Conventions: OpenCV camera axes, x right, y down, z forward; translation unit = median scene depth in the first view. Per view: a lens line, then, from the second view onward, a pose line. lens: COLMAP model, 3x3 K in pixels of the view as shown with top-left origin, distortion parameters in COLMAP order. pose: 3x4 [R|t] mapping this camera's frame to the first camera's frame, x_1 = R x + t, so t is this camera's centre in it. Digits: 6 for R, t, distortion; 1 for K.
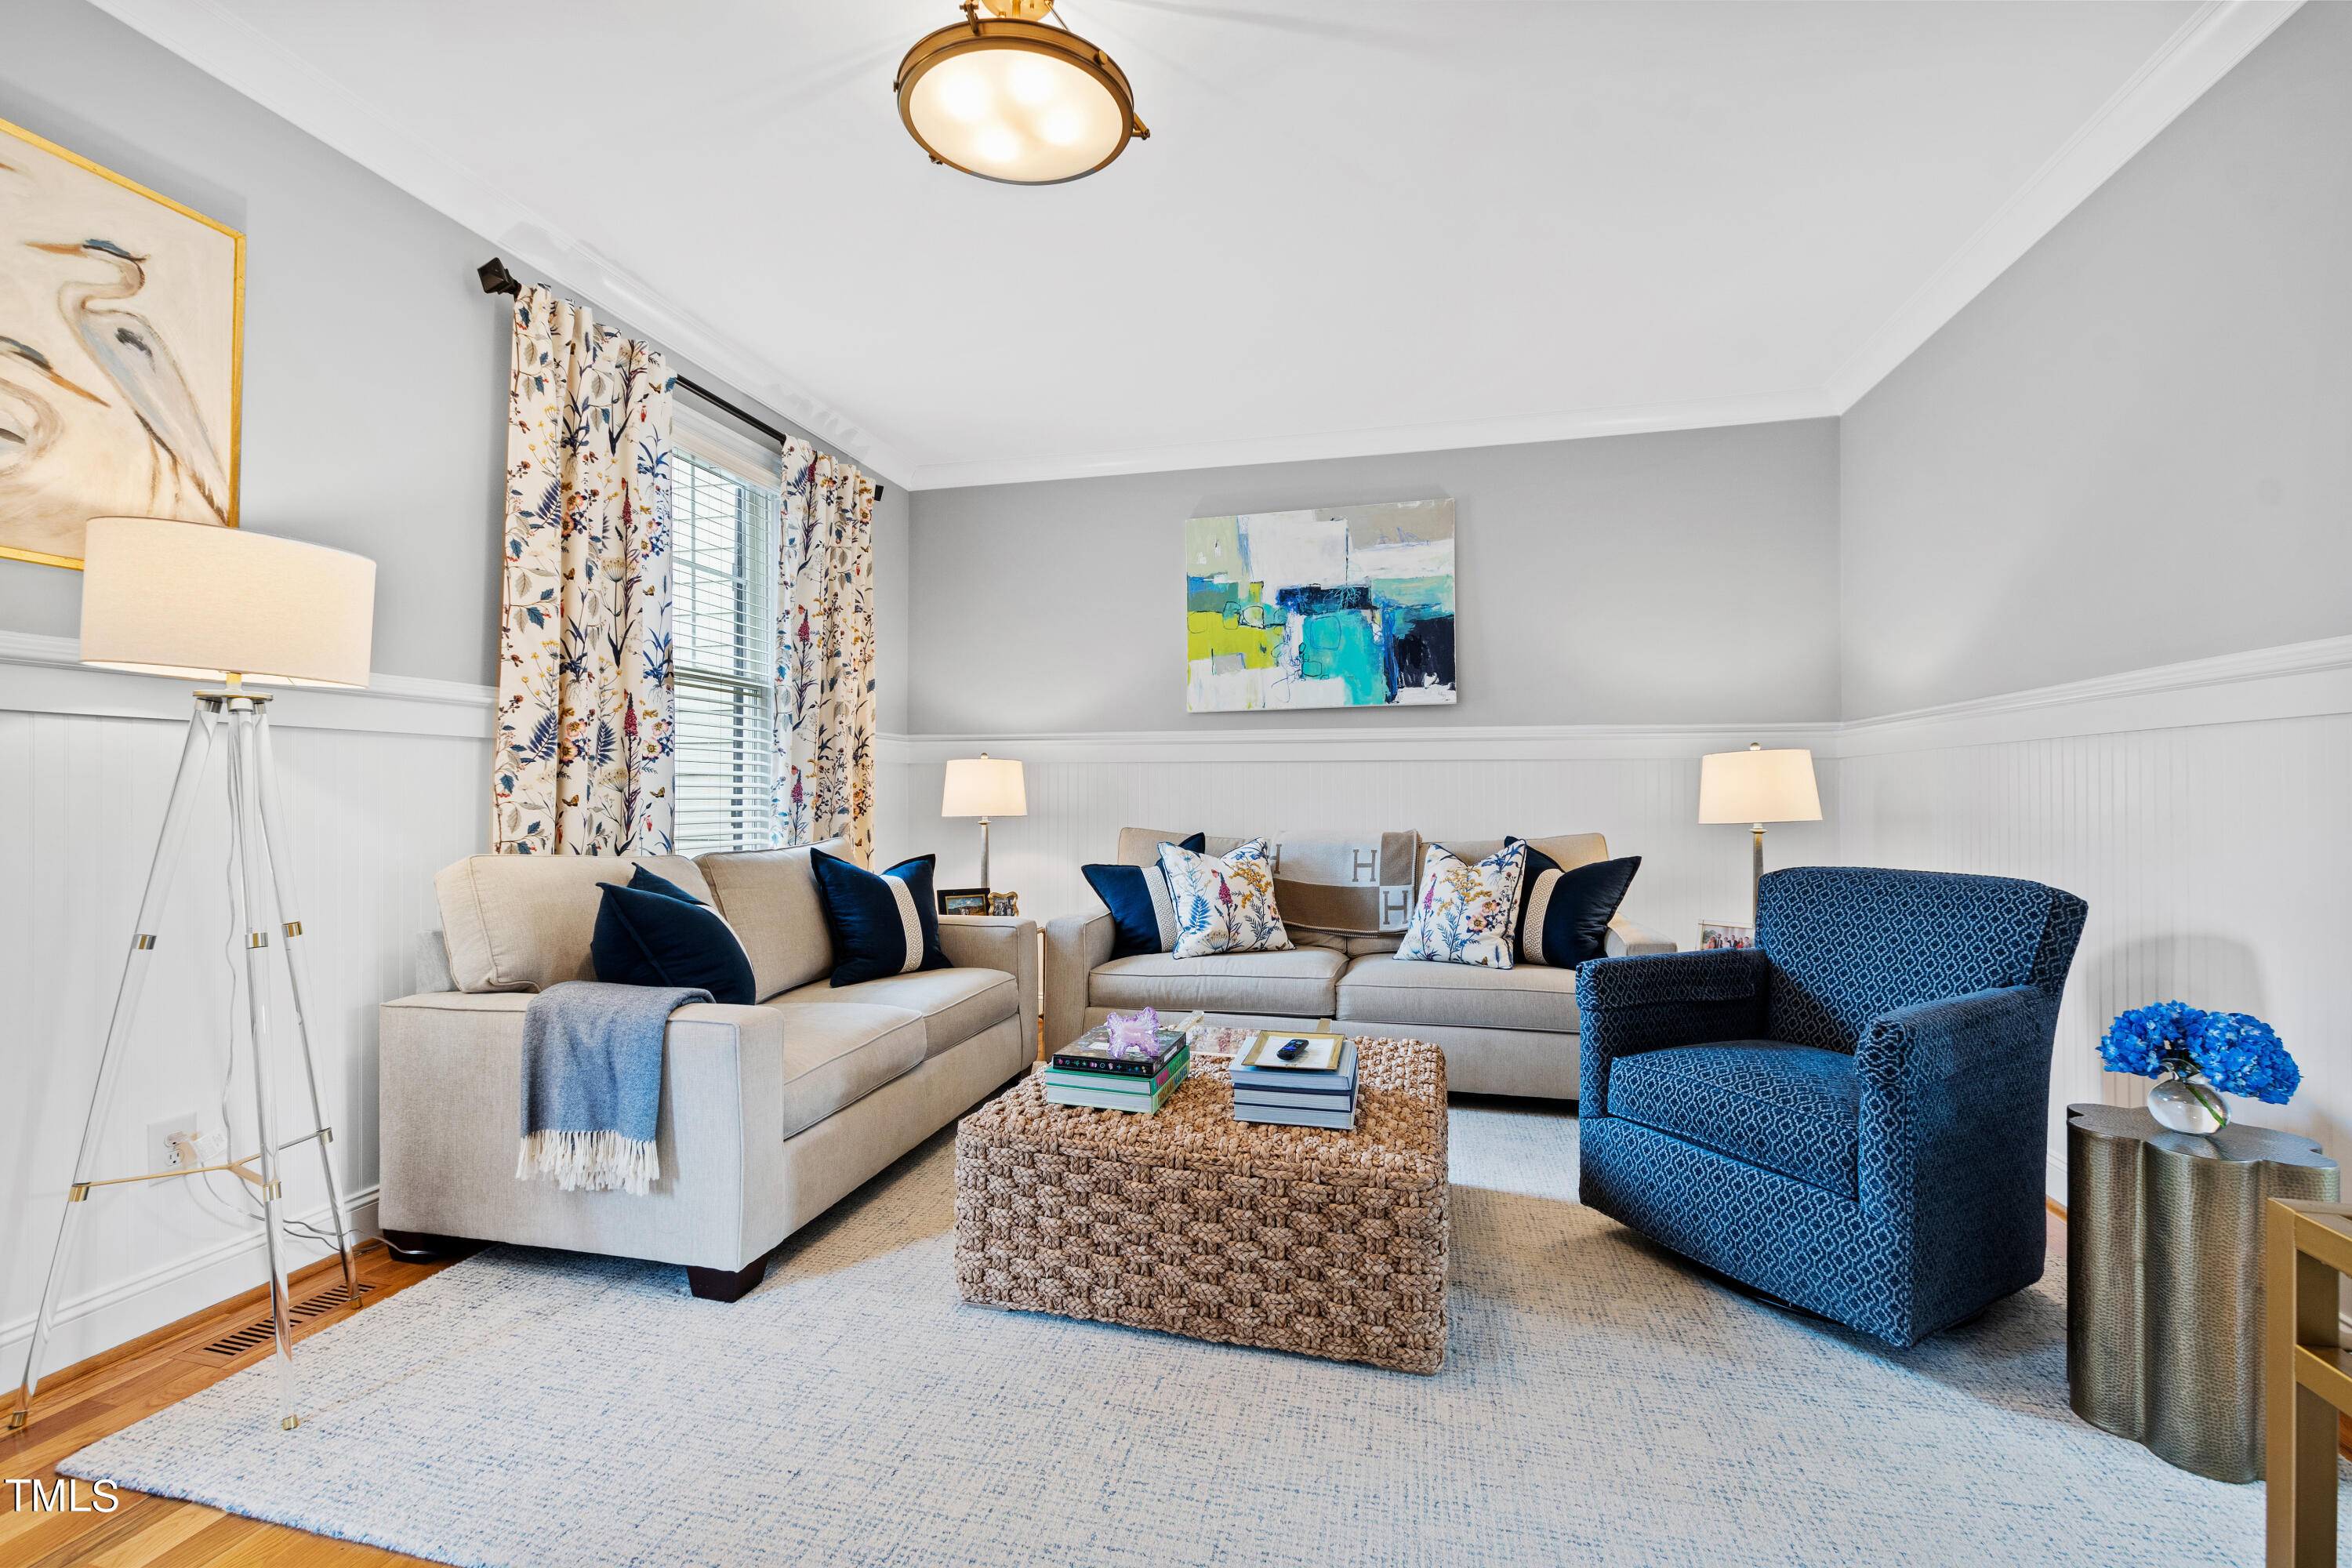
lens RADIAL K [[1021.6, 0, 1187.6], [0, 1021.6, 770.5], [0, 0, 1]] dist [0.003306, -0.001509]
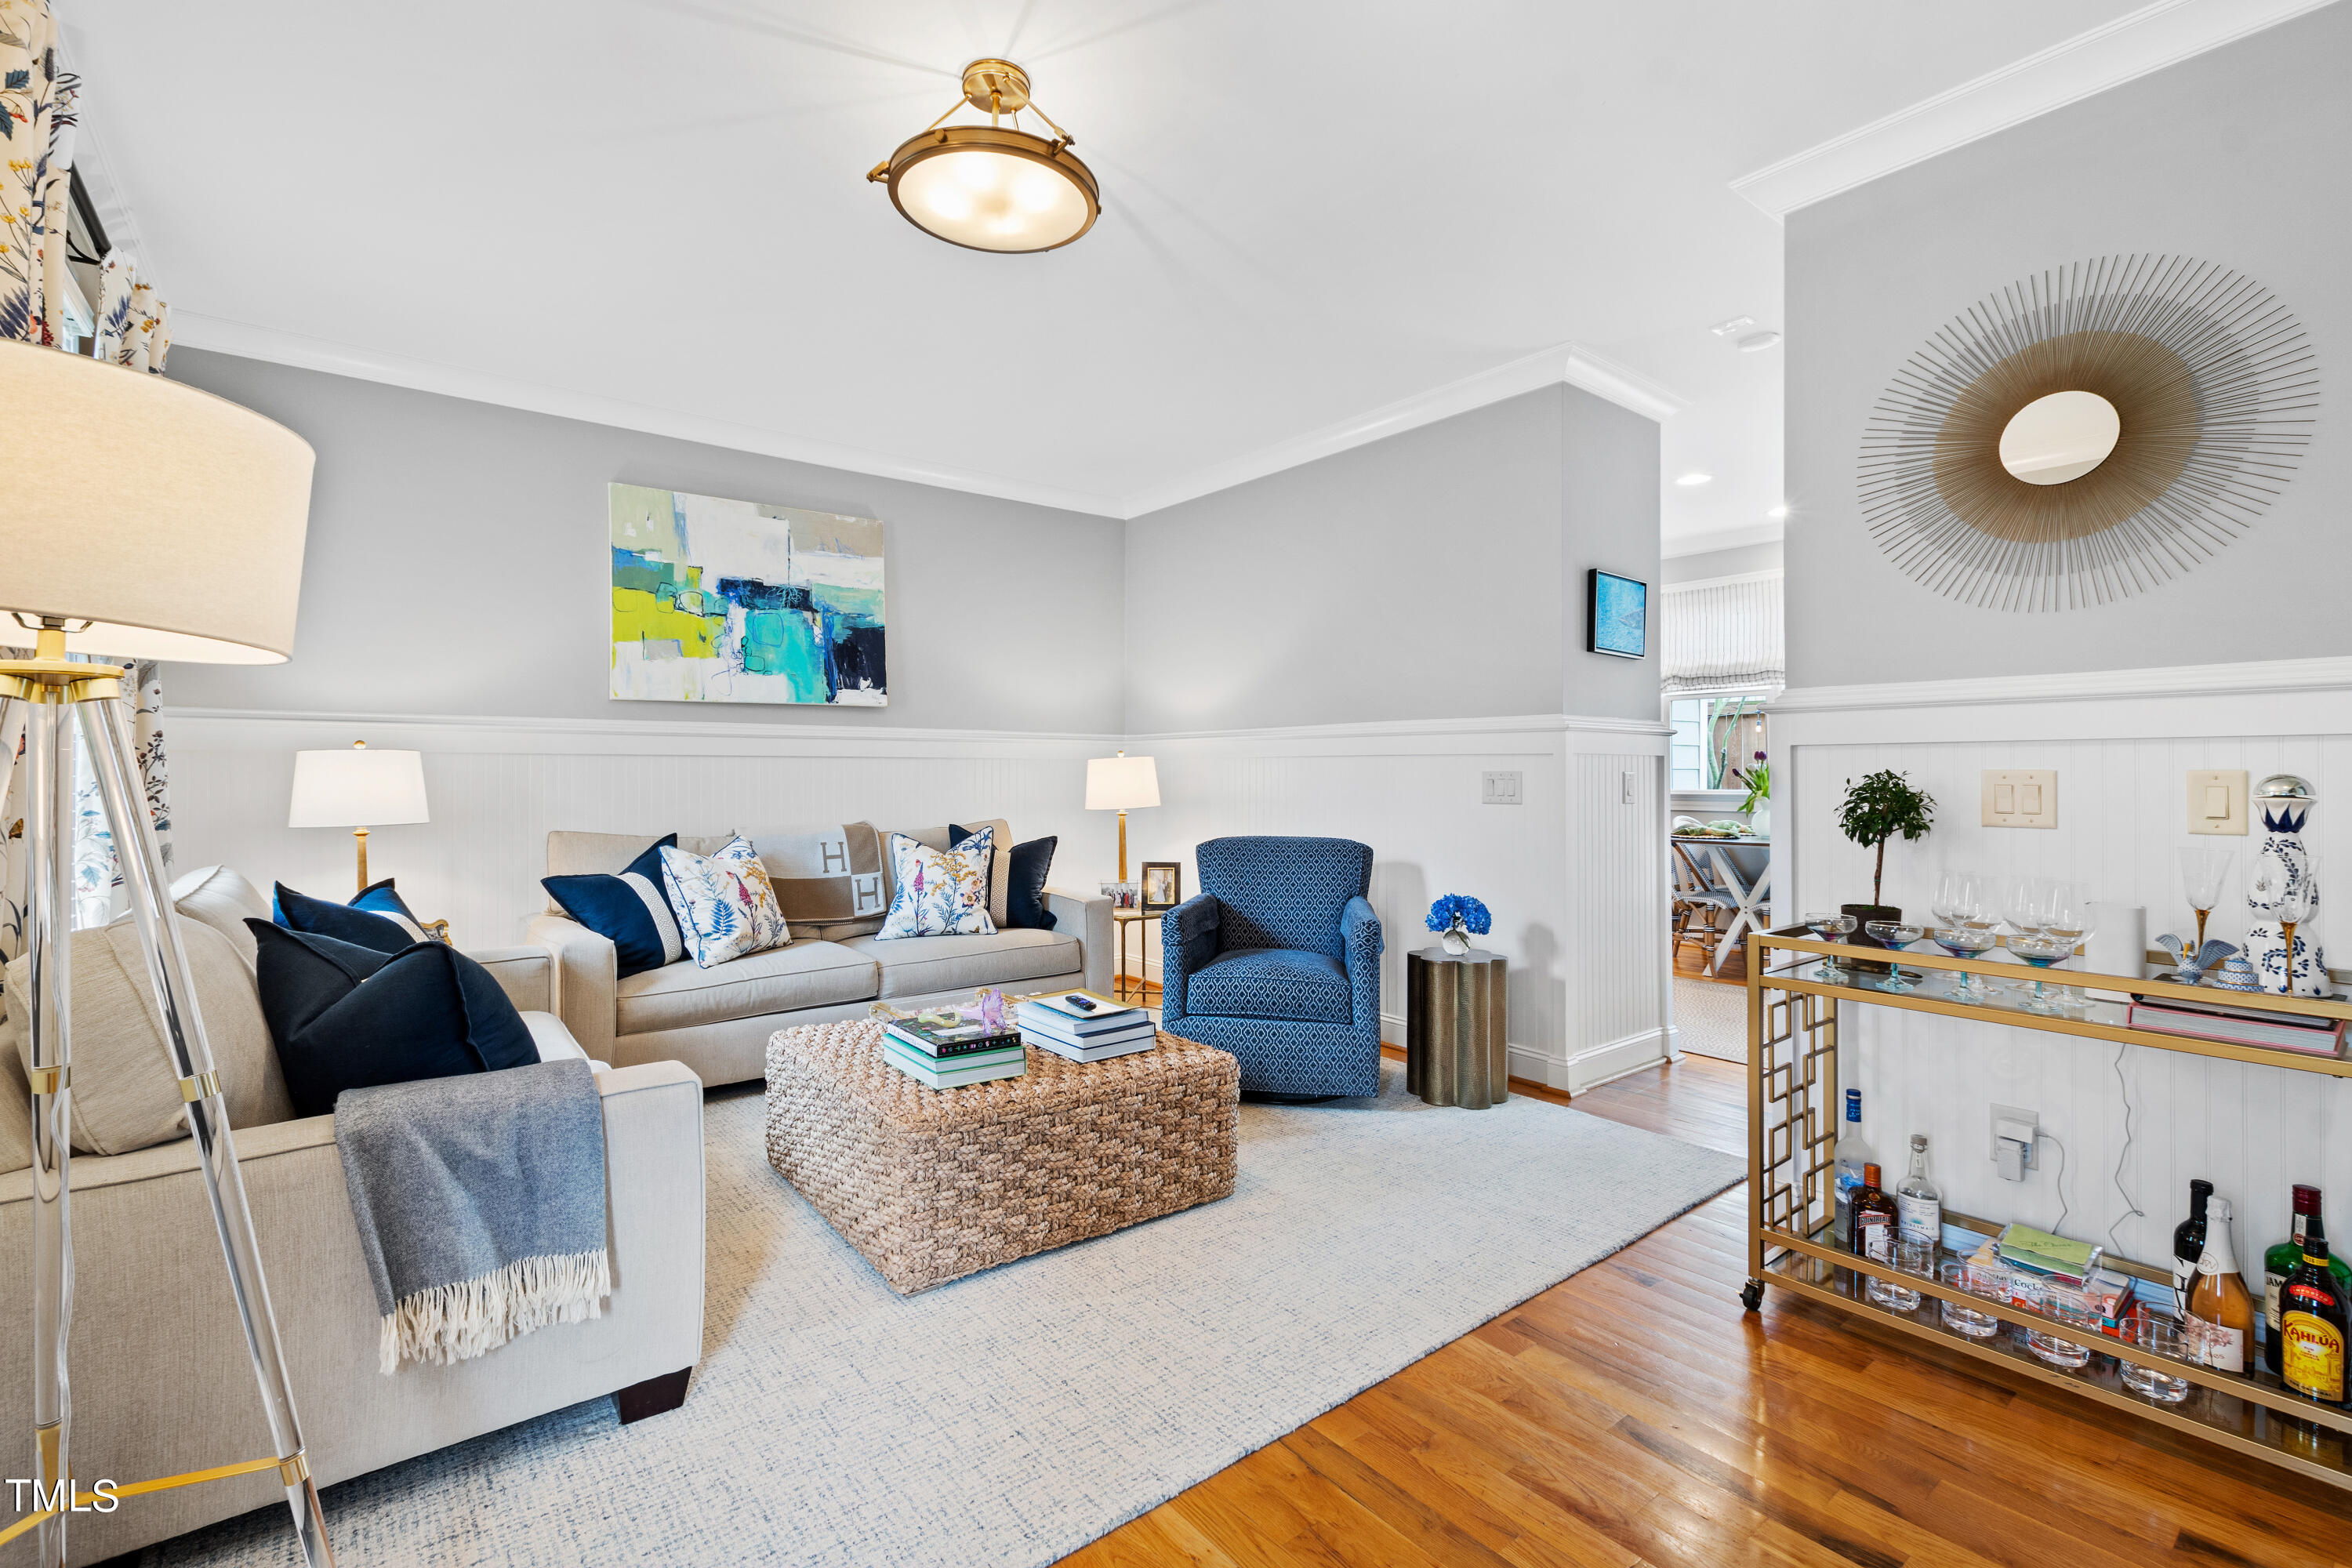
lens RADIAL K [[1021.6, 0, 1154.5], [0, 1021.6, 749.5], [0, 0, 1]] dist [0.003306, -0.001509]
pose [[0.622447, 0.017619, 0.782463, -0.453747], [-0.019061, 0.999791, -0.007350, -0.017387], [-0.782430, -0.010340, 0.622653, 0.080491]]
